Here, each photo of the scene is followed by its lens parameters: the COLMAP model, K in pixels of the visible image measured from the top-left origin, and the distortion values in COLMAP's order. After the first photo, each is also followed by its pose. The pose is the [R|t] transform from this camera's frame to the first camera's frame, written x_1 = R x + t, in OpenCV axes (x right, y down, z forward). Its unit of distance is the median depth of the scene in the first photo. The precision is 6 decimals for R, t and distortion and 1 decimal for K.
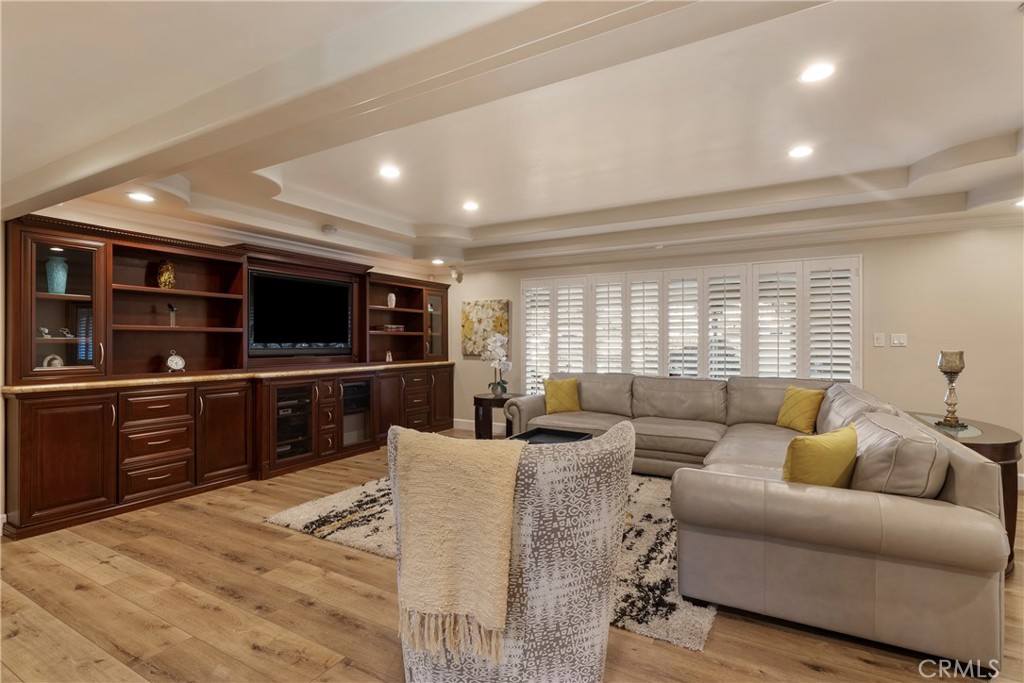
lens RADIAL K [[489.9, 0, 515.0], [0, 489.9, 340.1], [0, 0, 1]] dist [0.005174, 0.000838]
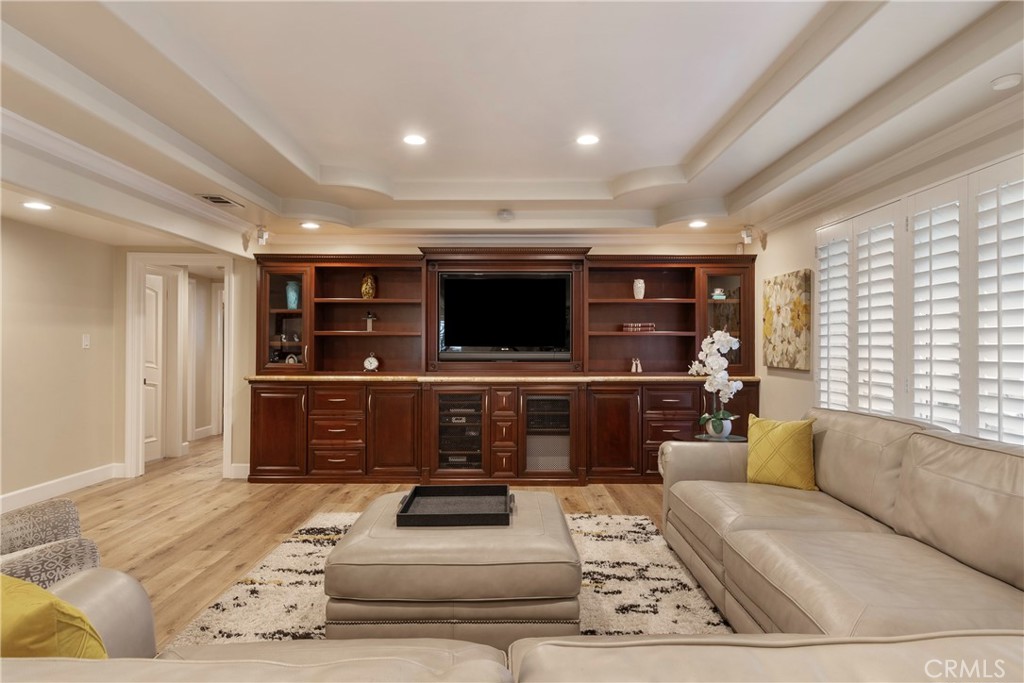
lens RADIAL K [[592.6, 0, 504.2], [0, 592.6, 346.3], [0, 0, 1]] dist [0.005104, 0.000528]
pose [[0.488988, 0.000408, -0.872290, 0.523119], [0.000374, 1.000000, 0.000677, 0.004653], [0.872290, -0.000658, 0.488988, 0.489148]]
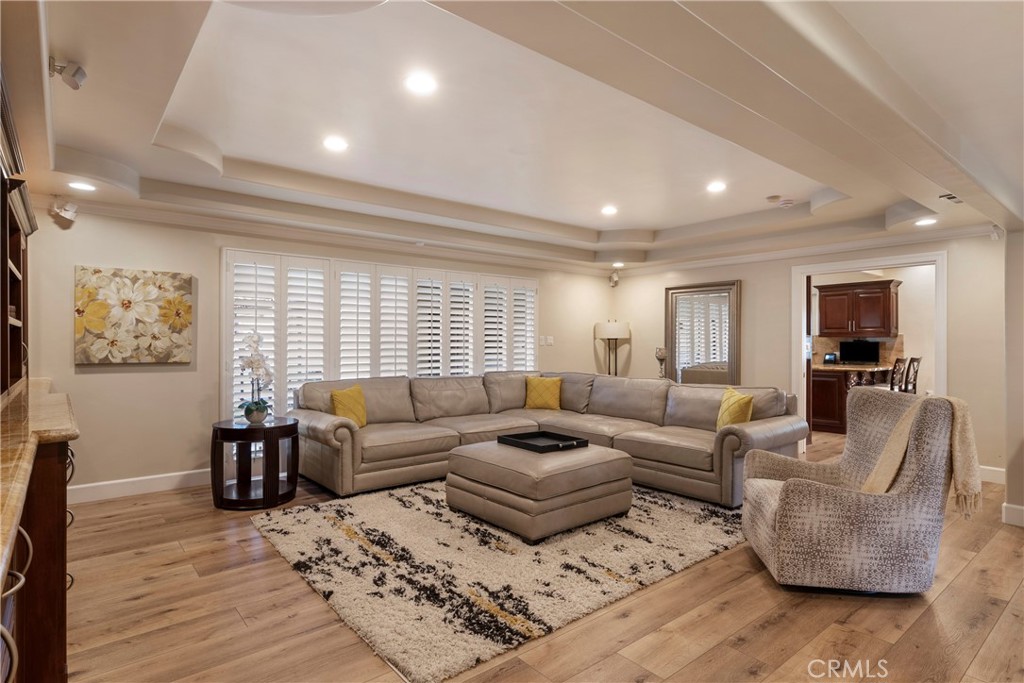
lens RADIAL K [[534.8, 0, 511.0], [0, 534.8, 342.1], [0, 0, 1]] dist [-0.002500, 0.001254]
pose [[0.355258, 0.001426, 0.934767, -0.667566], [-0.005173, 0.999987, 0.000441, 0.002984], [-0.934754, -0.004992, 0.355261, 0.480666]]
